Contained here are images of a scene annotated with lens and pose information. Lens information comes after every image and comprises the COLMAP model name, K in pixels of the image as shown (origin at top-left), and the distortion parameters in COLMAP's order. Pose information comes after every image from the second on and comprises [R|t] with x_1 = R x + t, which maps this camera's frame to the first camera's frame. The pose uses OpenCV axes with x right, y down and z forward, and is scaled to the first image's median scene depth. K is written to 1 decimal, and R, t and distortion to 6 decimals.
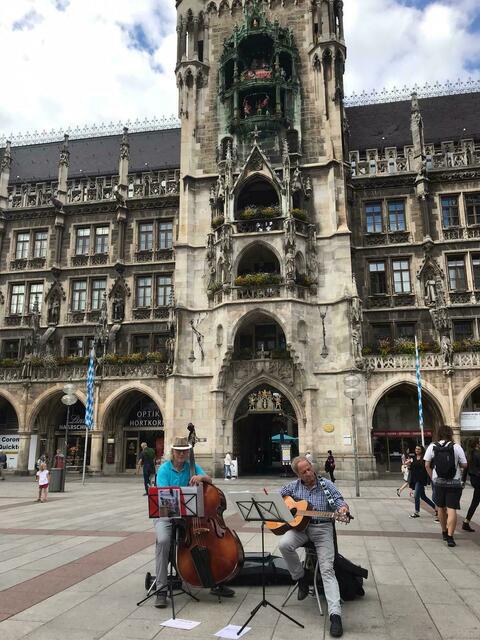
lens RADIAL K [[530.8, 0, 240.0], [0, 530.8, 320.3], [0, 0, 1]] dist [0.031836, -0.010859]
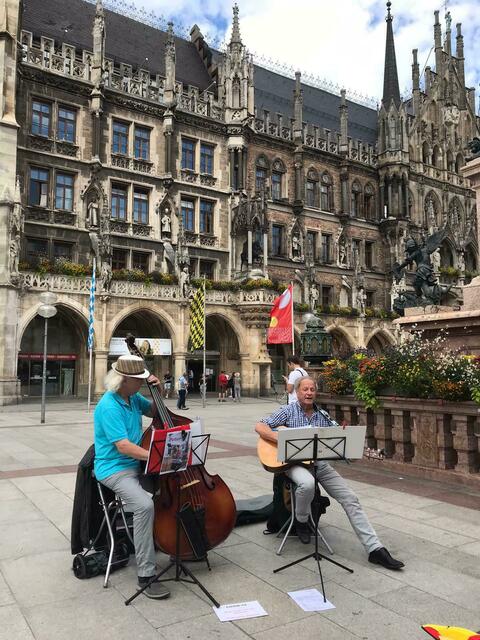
lens RADIAL K [[530.8, 0, 239.4], [0, 530.8, 319.6], [0, 0, 1]] dist [0.031836, -0.010859]
pose [[0.737835, 0.072877, 0.671035, -0.083839], [-0.165006, 0.983465, 0.074624, 0.017519], [-0.654502, -0.165785, 0.737661, 0.072721]]
